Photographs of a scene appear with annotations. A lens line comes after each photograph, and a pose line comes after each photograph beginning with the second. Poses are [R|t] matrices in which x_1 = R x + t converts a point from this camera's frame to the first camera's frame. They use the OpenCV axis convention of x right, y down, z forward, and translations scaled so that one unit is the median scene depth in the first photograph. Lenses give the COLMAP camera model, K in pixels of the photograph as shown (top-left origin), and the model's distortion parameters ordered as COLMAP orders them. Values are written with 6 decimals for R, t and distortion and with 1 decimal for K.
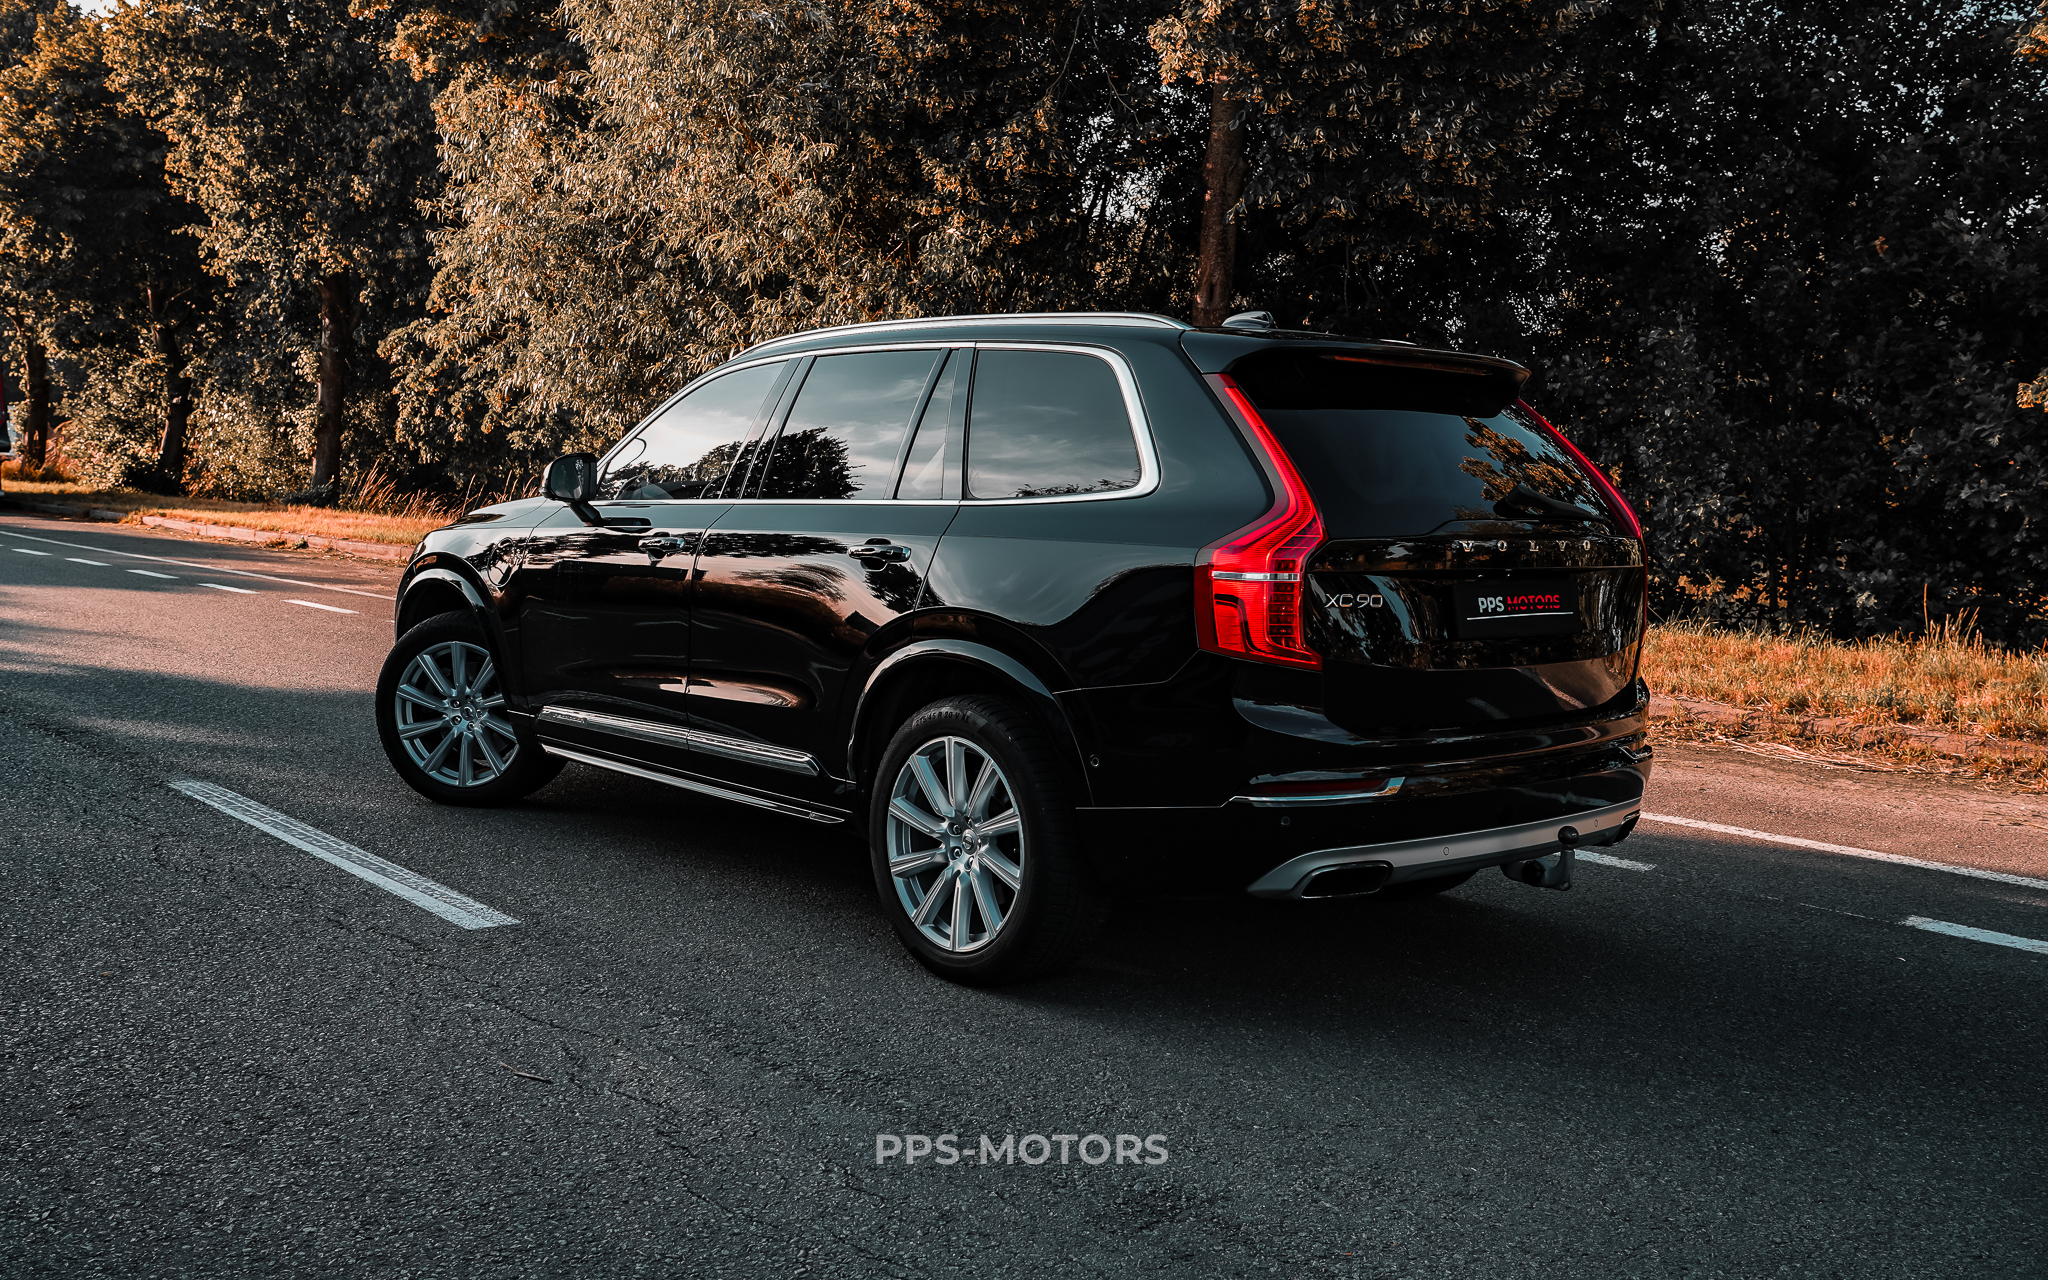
lens RADIAL K [[1856.9, 0, 1027.7], [0, 1856.9, 632.0], [0, 0, 1]] dist [0.089272, -0.019480]
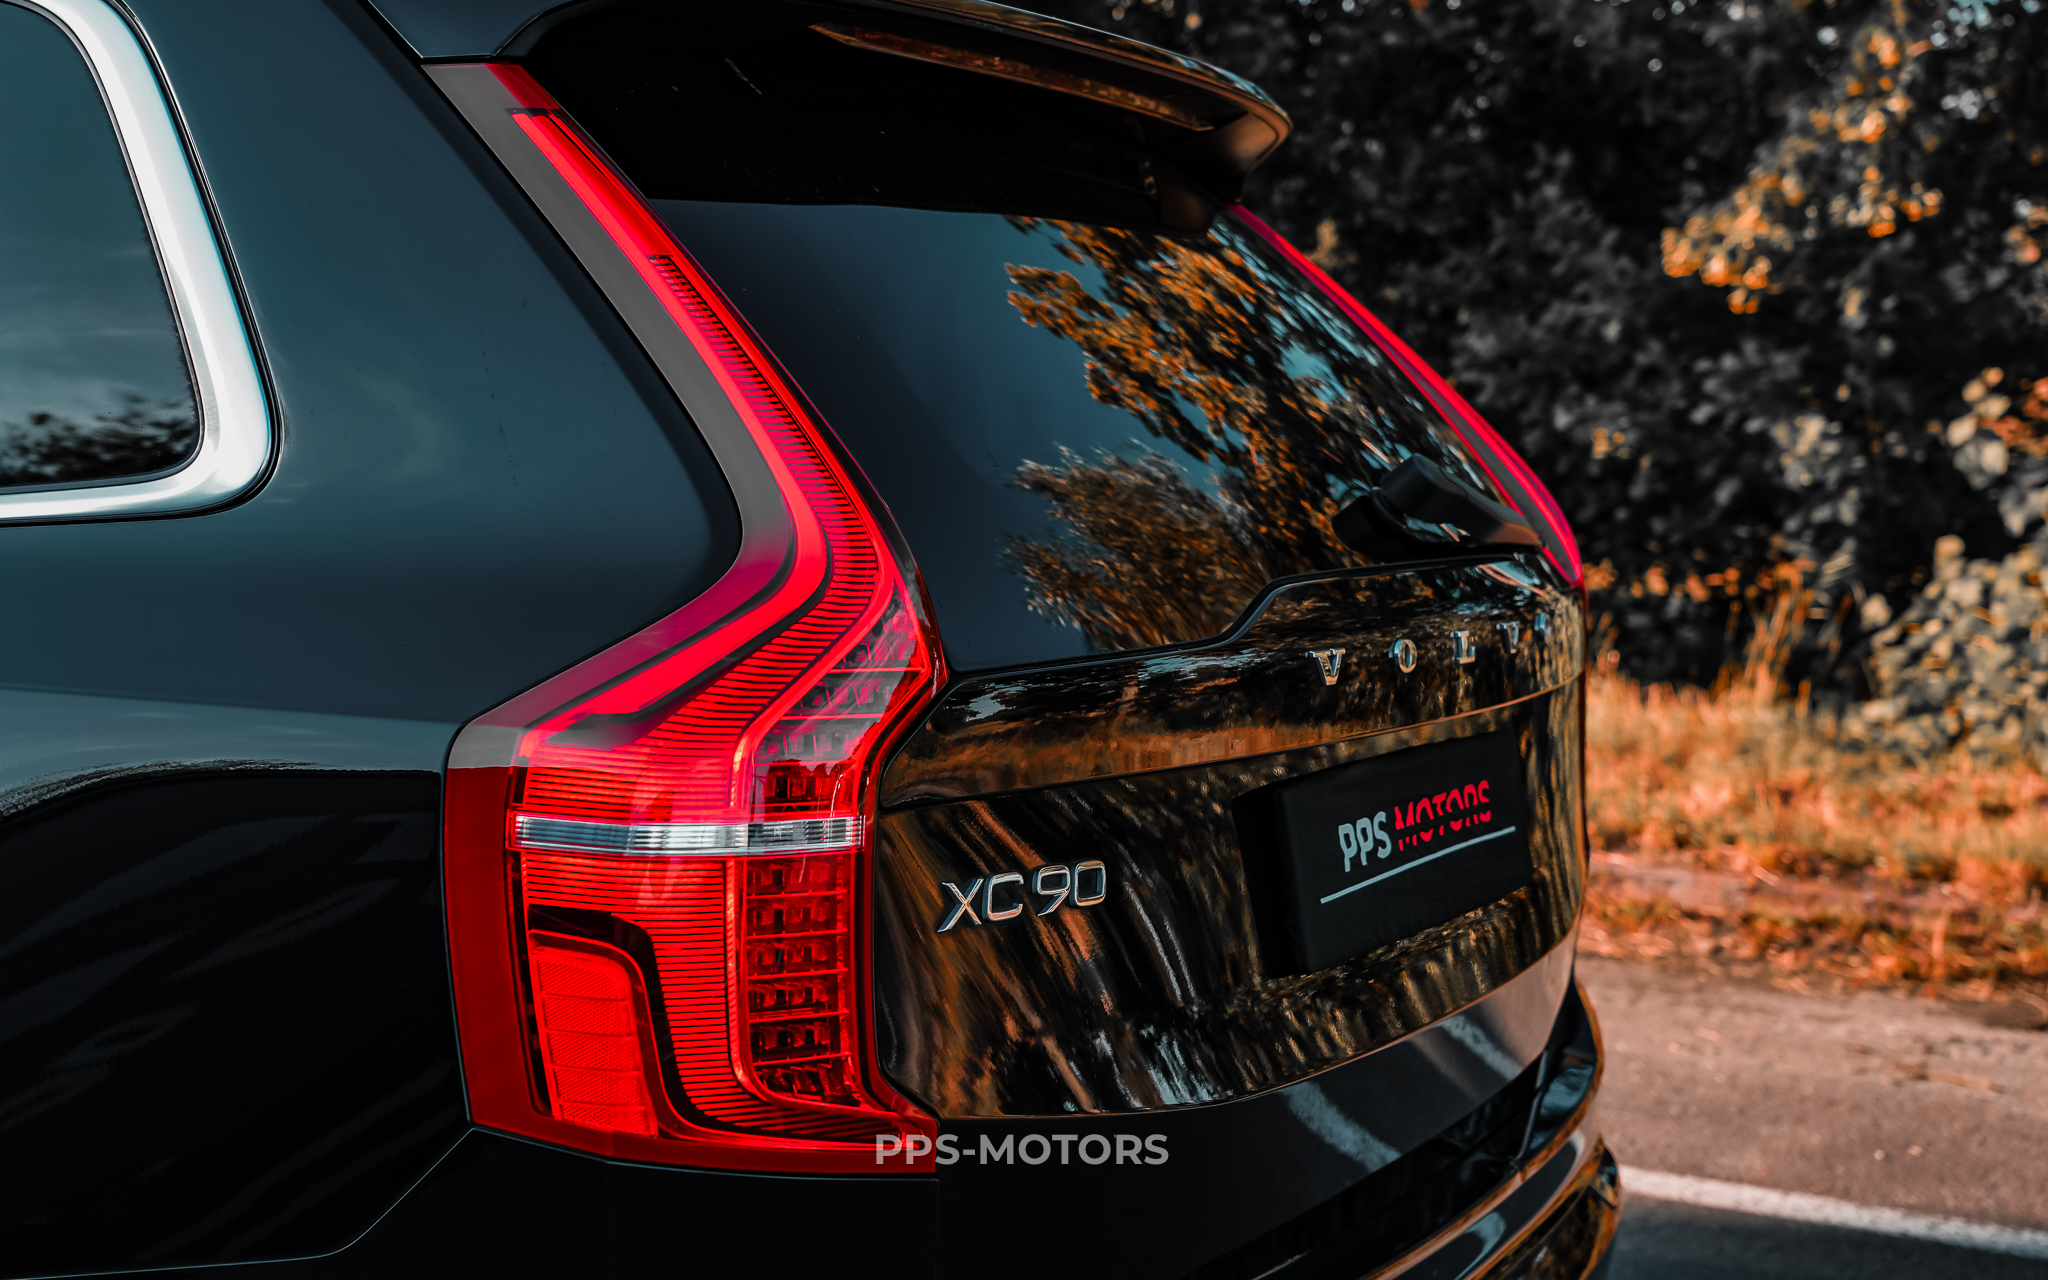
lens RADIAL K [[2948.3, 0, 1015.3], [0, 2948.3, 636.8], [0, 0, 1]] dist [0.028822, 0.000000]
pose [[0.936007, -0.028865, 0.350796, 0.010083], [0.026784, 0.999583, 0.010783, -0.027940], [-0.350961, -0.000697, 0.936390, 0.277464]]
